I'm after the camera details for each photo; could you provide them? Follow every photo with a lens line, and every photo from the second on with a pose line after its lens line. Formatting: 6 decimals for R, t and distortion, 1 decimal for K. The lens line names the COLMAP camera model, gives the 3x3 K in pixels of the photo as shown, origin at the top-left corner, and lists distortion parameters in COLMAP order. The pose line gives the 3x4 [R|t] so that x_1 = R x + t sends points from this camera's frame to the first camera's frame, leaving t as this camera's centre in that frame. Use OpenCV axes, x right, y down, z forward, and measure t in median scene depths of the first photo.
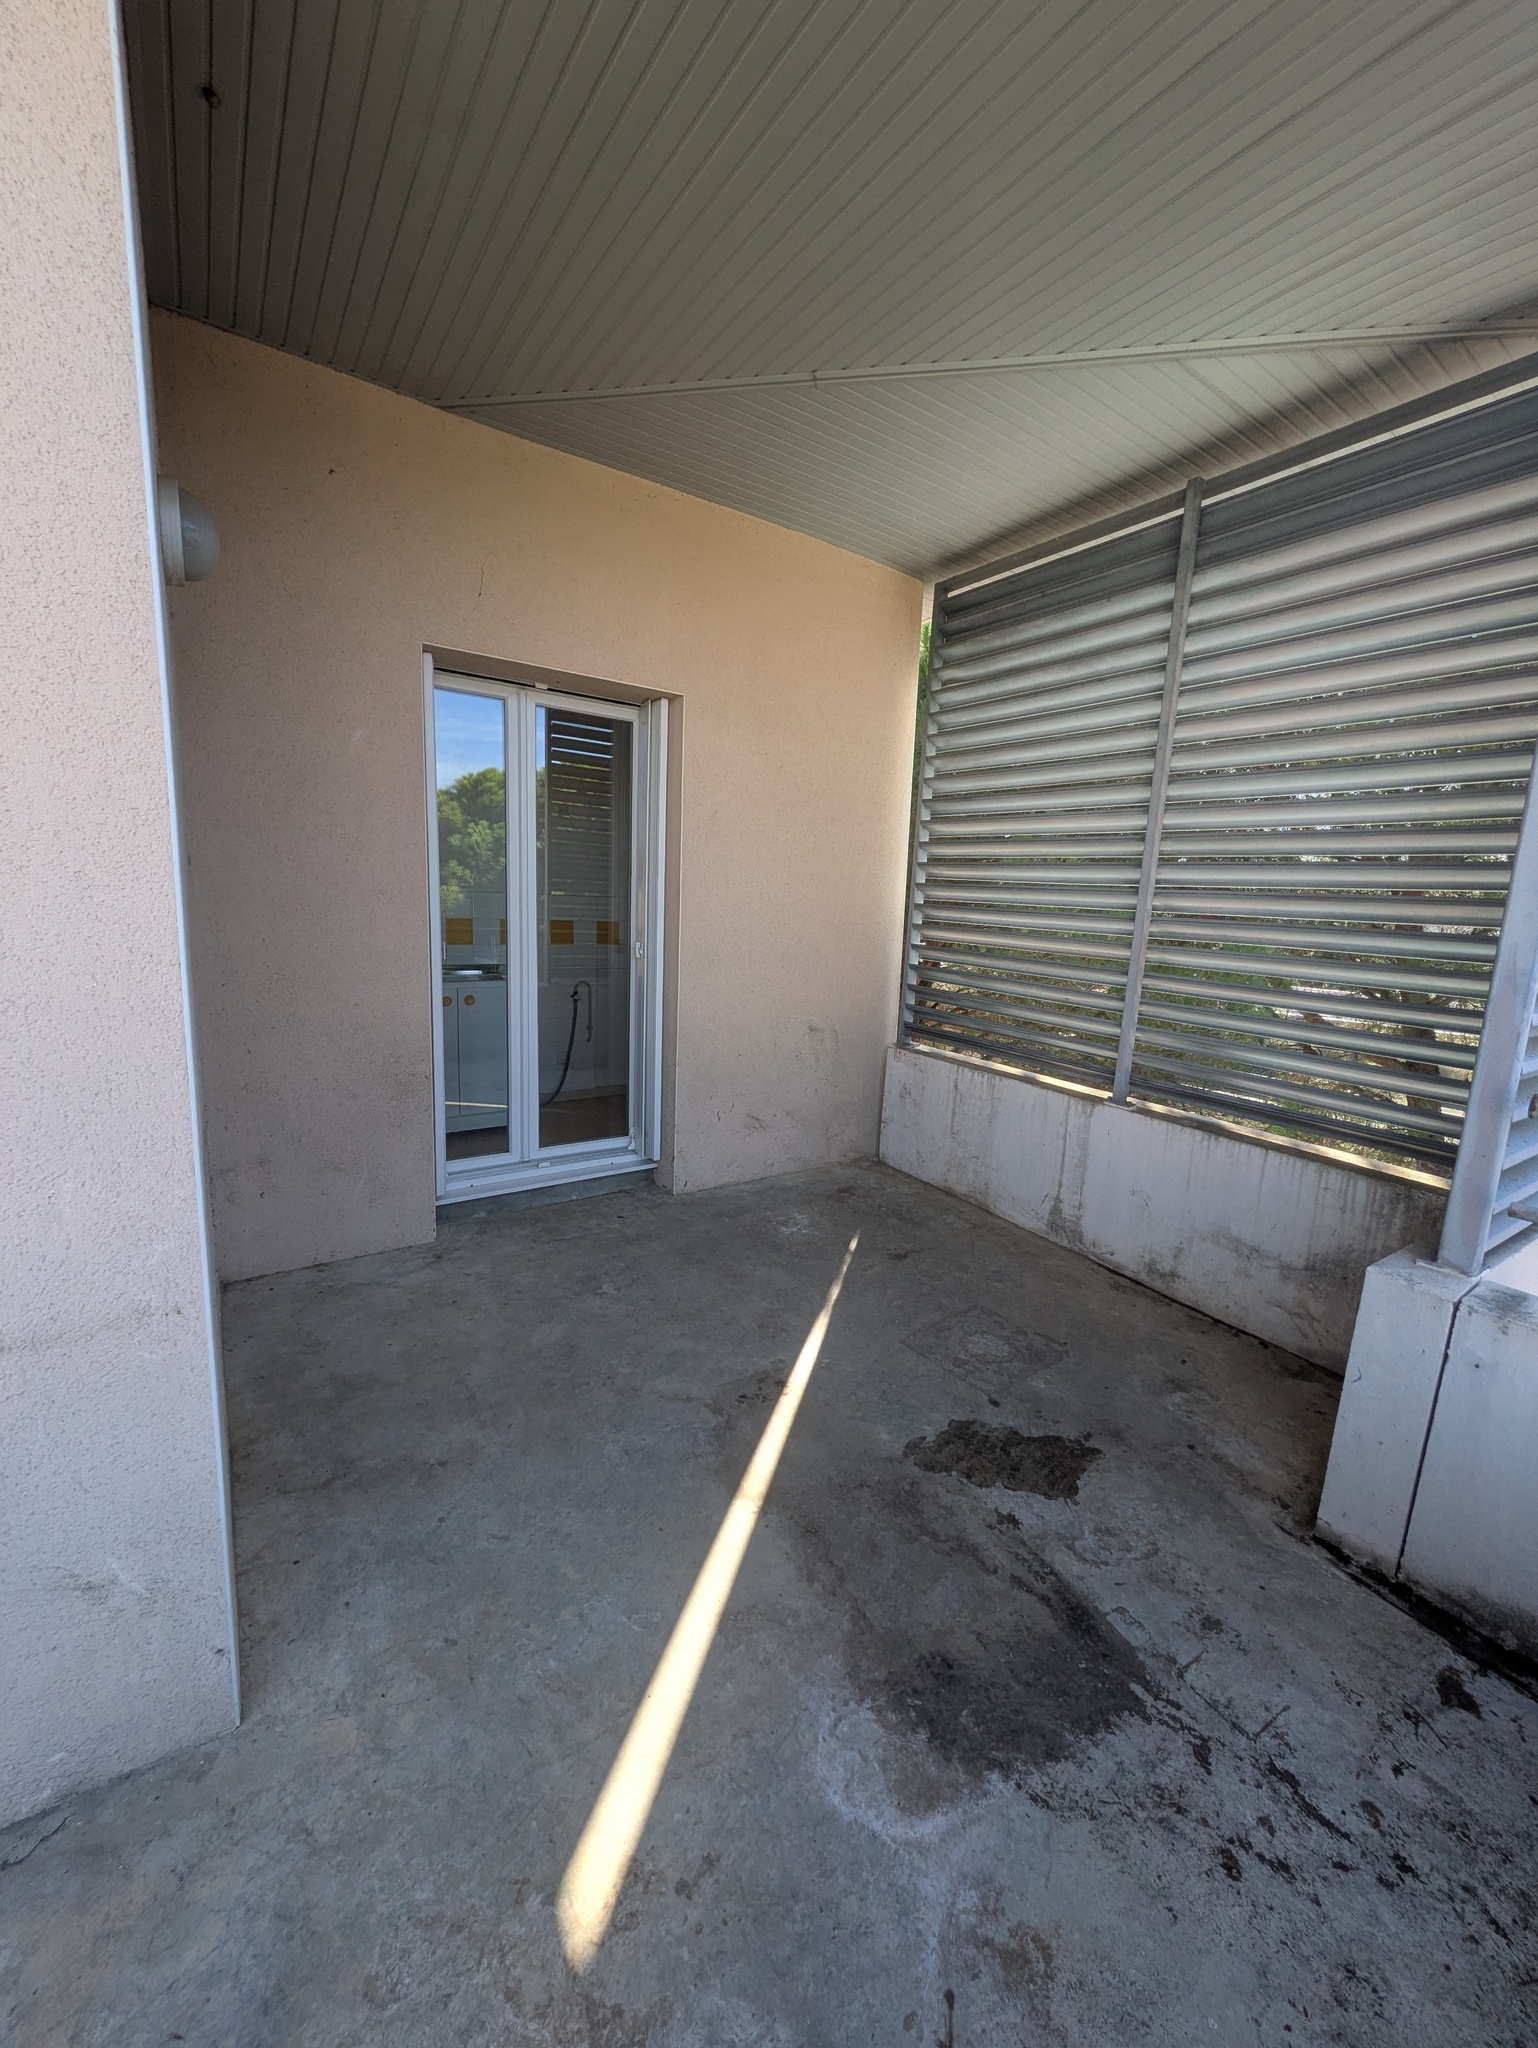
lens RADIAL K [[815.6, 0, 765.0], [0, 815.6, 1021.4], [0, 0, 1]] dist [-0.003269, 0.000299]
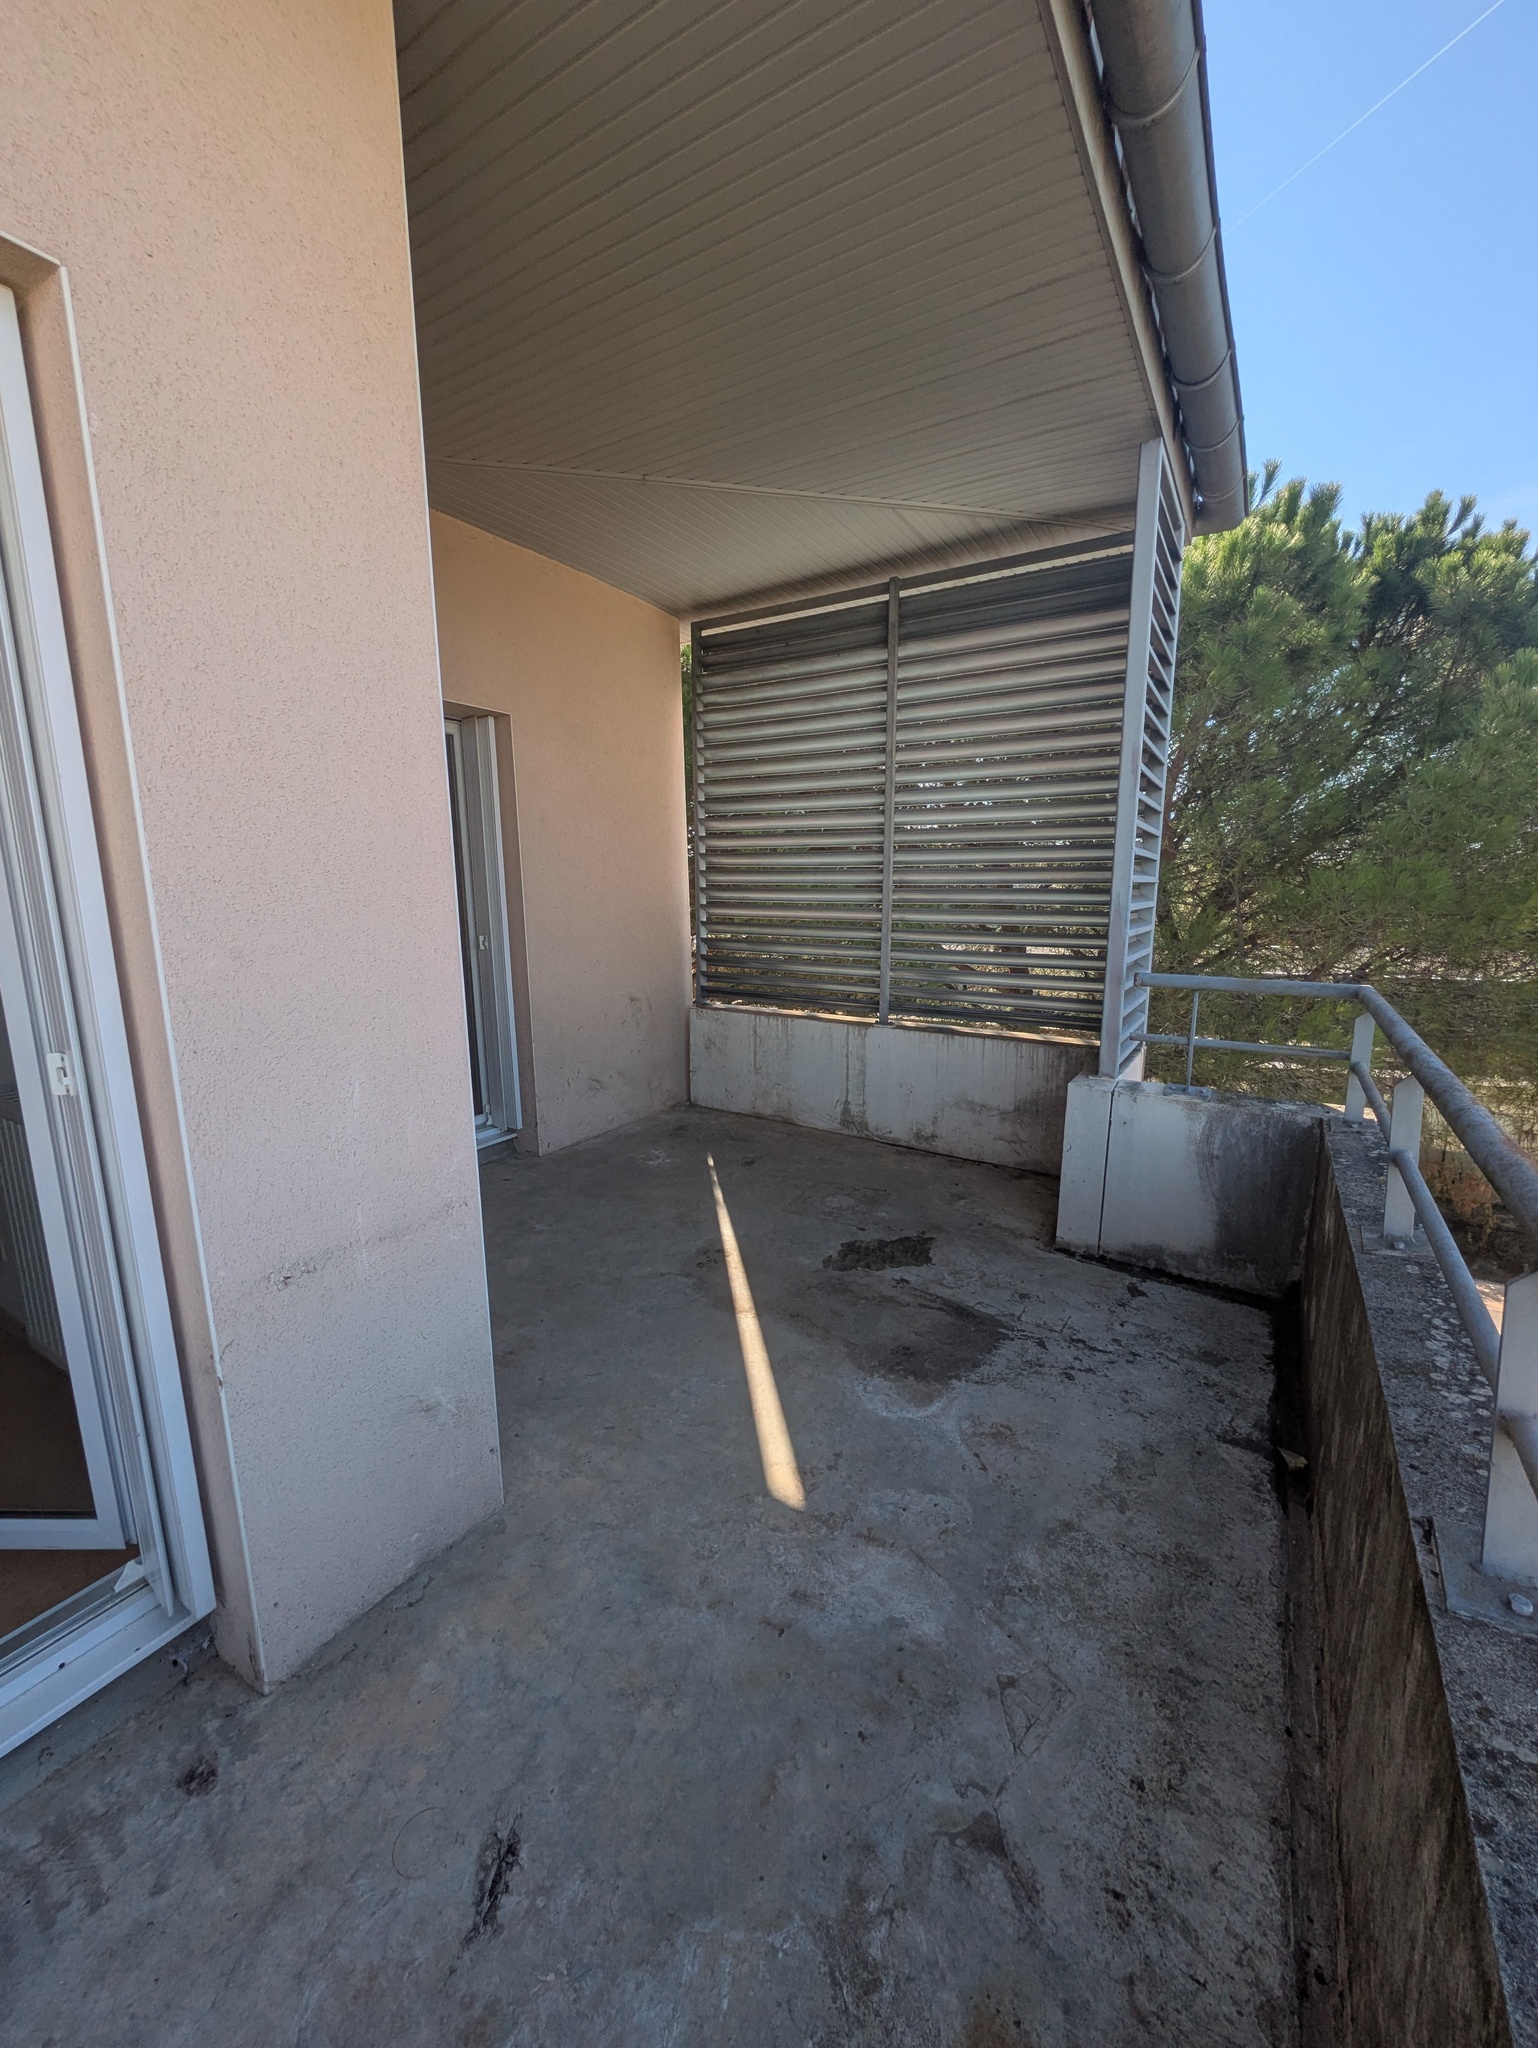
lens RADIAL K [[815.6, 0, 765.0], [0, 815.6, 1021.4], [0, 0, 1]] dist [-0.003269, 0.000299]
pose [[0.913994, -0.118793, 0.387948, -0.300463], [0.110351, 0.992916, 0.044053, 0.013646], [-0.390433, 0.002546, 0.920628, -0.205227]]
